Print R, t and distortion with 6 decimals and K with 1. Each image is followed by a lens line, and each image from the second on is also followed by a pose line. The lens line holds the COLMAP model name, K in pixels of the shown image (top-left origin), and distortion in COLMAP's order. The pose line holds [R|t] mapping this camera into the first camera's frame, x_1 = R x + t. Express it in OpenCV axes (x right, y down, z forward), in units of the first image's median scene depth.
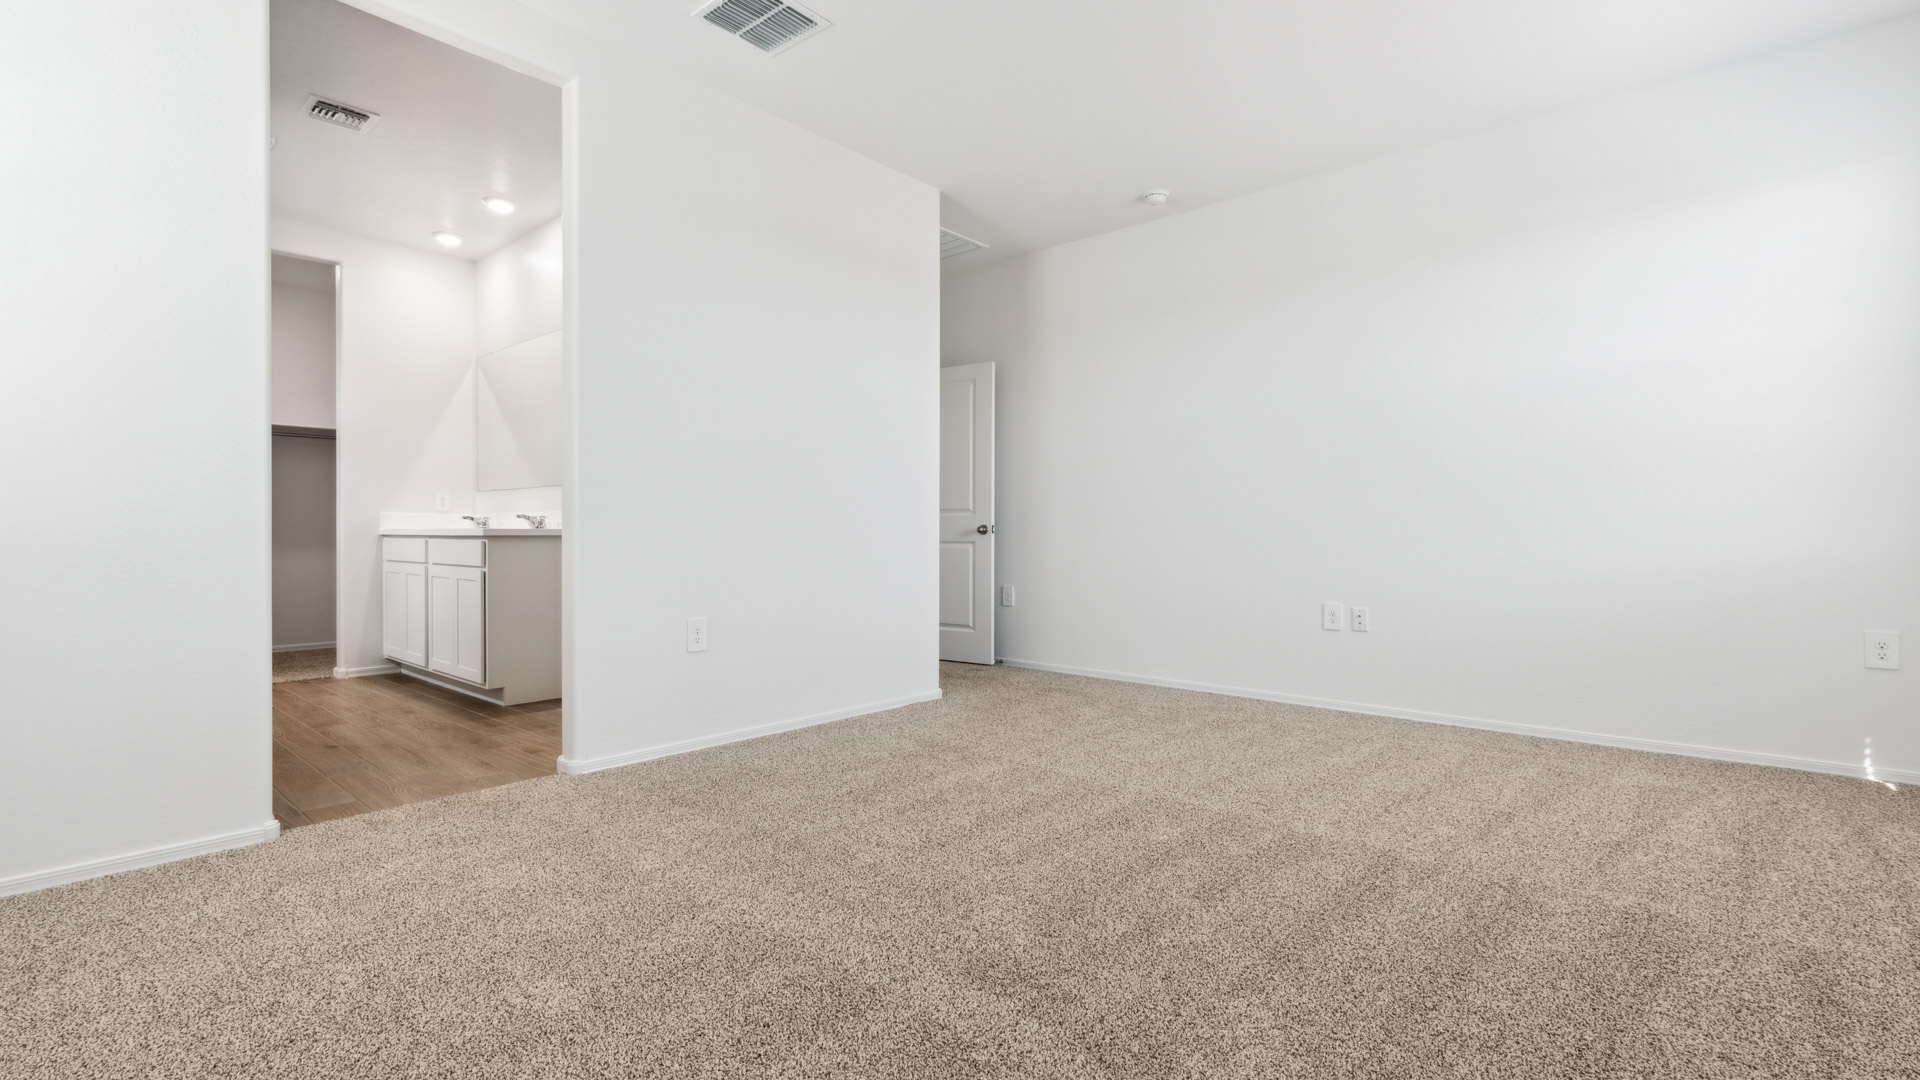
lens RADIAL K [[861.7, 0, 957.9], [0, 861.7, 533.2], [0, 0, 1]] dist [0.000164, 0.000052]
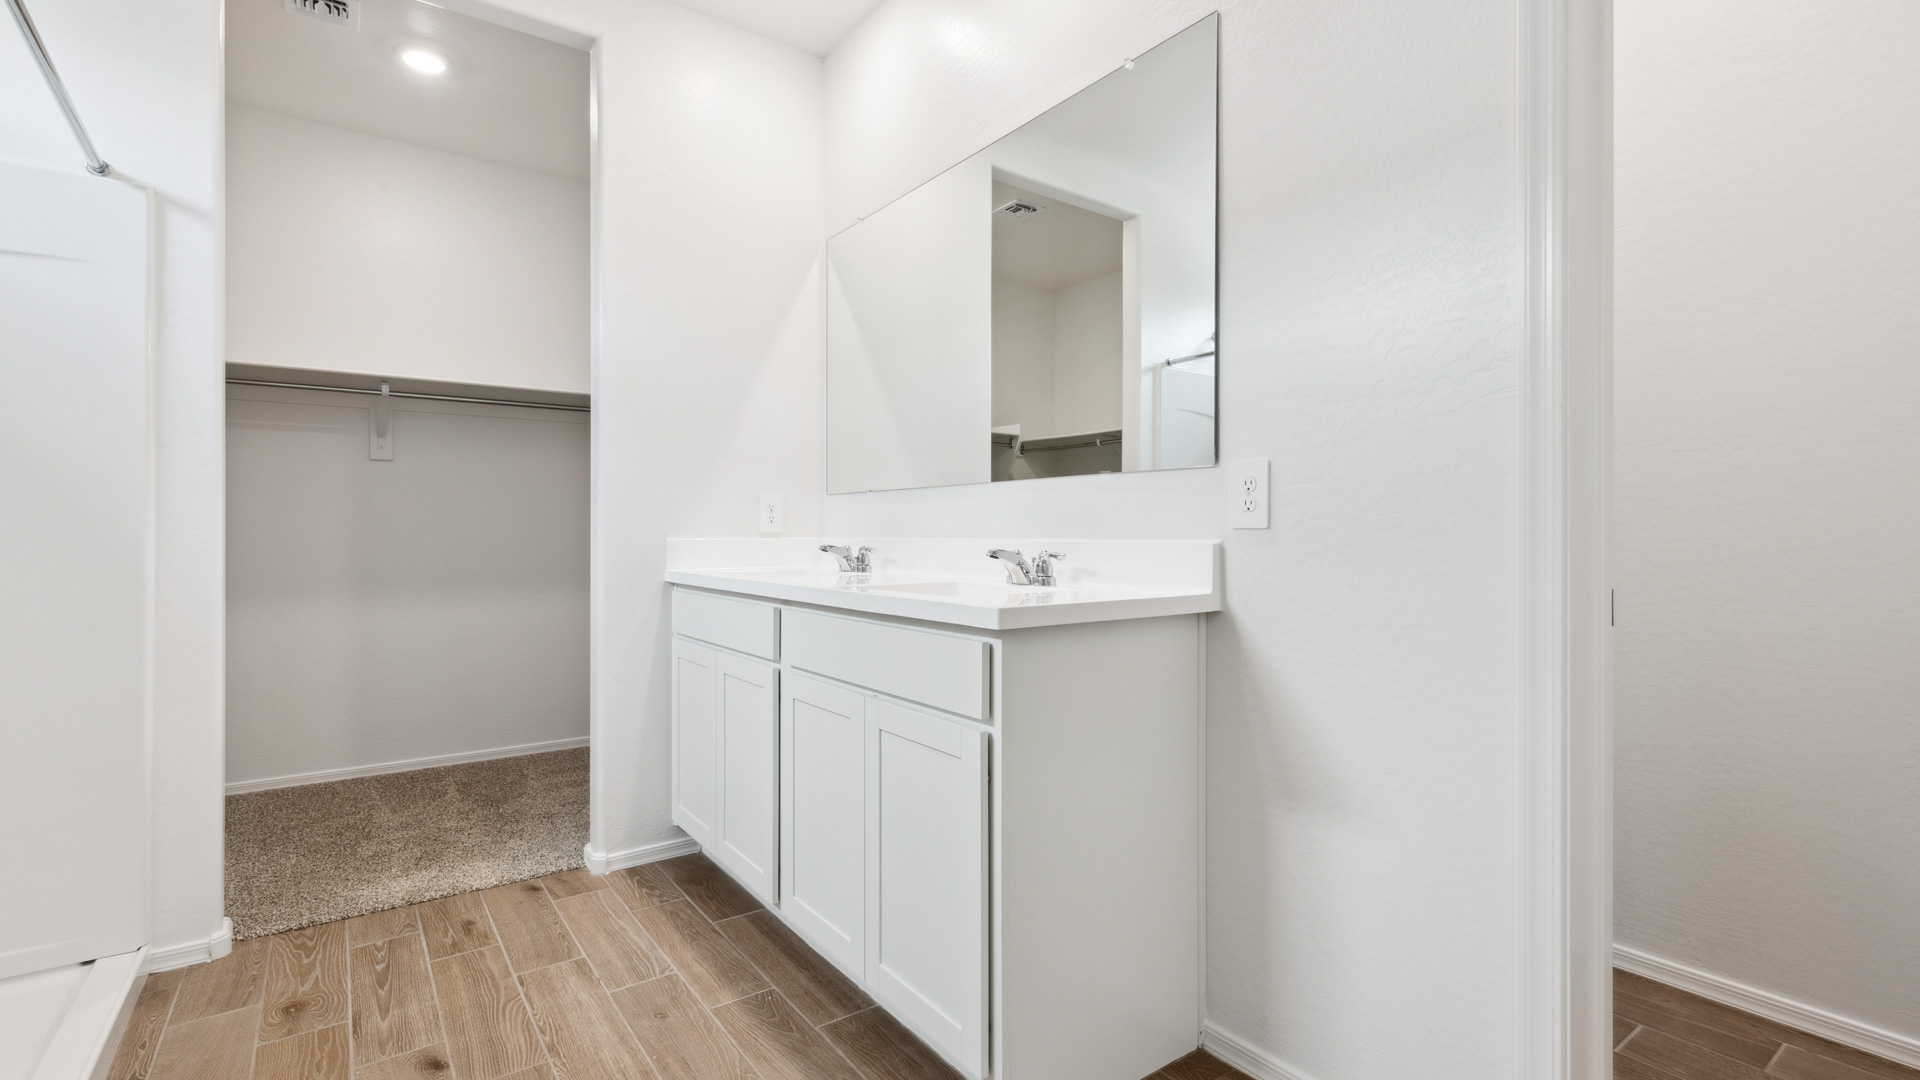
lens RADIAL K [[861.7, 0, 962.3], [0, 861.7, 542.1], [0, 0, 1]] dist [0.000164, 0.000052]
pose [[0.975922, 0.002539, -0.218105, -0.395317], [-0.002987, 0.999994, -0.001726, -0.021449], [0.218100, 0.002336, 0.975924, 0.550930]]
